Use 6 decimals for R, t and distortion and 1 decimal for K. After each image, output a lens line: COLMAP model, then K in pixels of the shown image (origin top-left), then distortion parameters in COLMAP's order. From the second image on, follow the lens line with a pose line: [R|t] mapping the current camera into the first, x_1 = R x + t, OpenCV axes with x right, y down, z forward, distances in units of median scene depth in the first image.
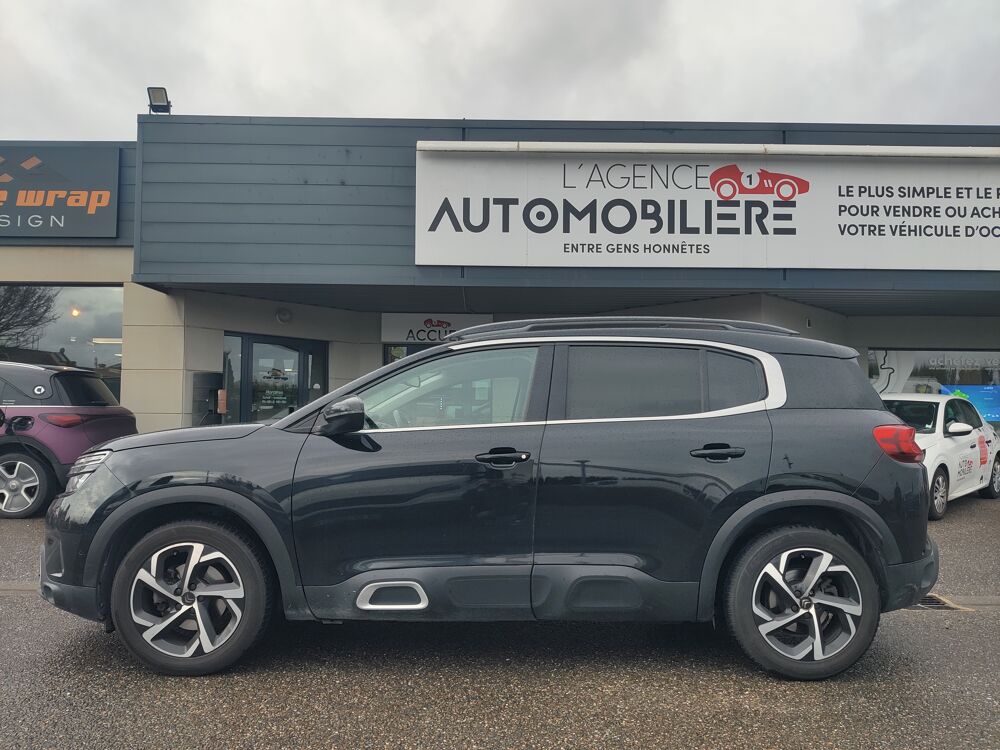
lens RADIAL K [[764.1, 0, 501.5], [0, 764.1, 377.0], [0, 0, 1]] dist [0.005843, -0.026671]
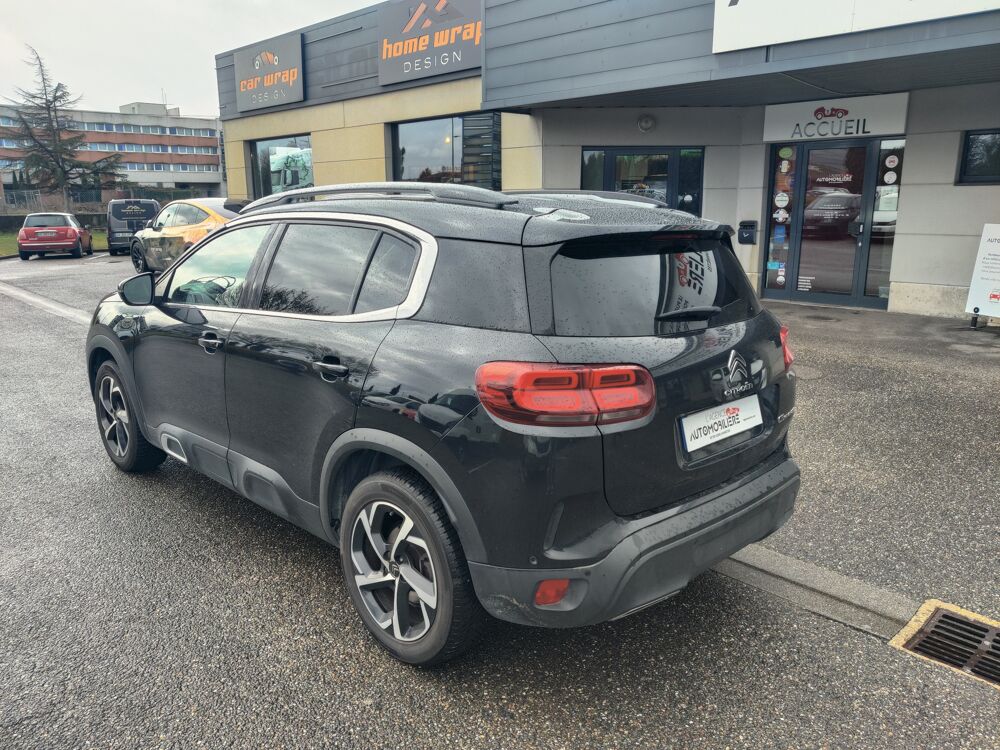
lens RADIAL K [[764.1, 0, 500.1], [0, 764.1, 377.5], [0, 0, 1]] dist [0.005843, -0.026671]
pose [[0.683428, 0.149369, -0.714574, 0.372522], [0.055413, 0.965405, 0.254798, -0.032748], [0.727912, -0.213733, 0.651508, 0.225796]]
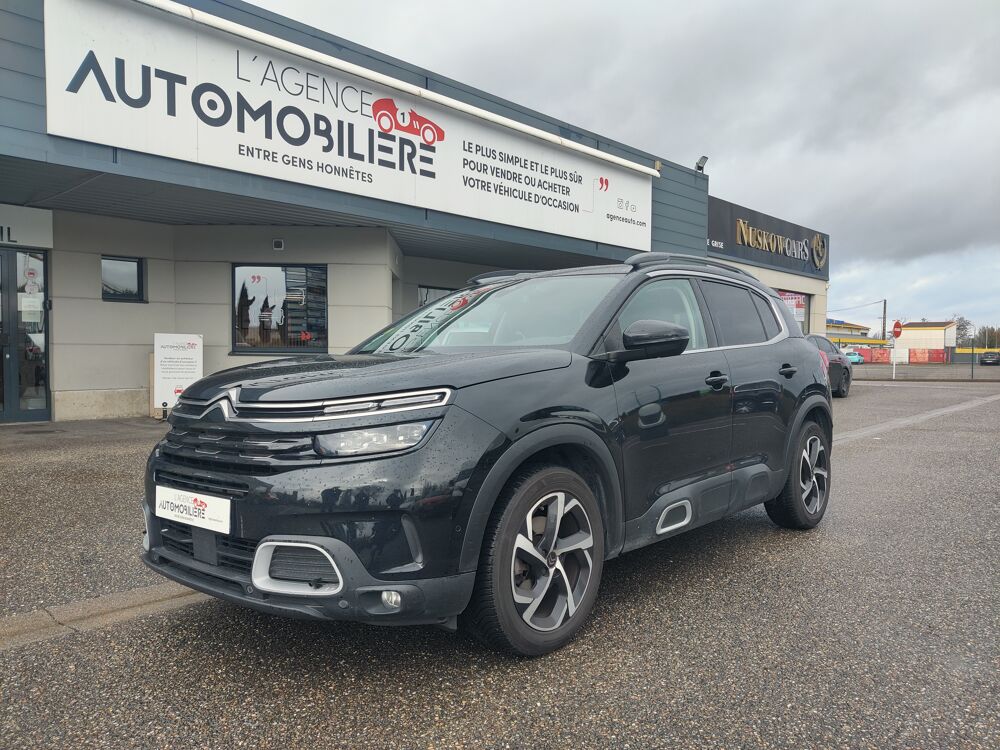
lens RADIAL K [[764.1, 0, 500.0], [0, 764.1, 378.3], [0, 0, 1]] dist [0.005843, -0.026671]
pose [[0.668418, -0.027279, 0.743286, -0.373060], [-0.043401, 0.996194, 0.075590, 0.012171], [-0.742519, -0.082785, 0.664690, 0.179176]]
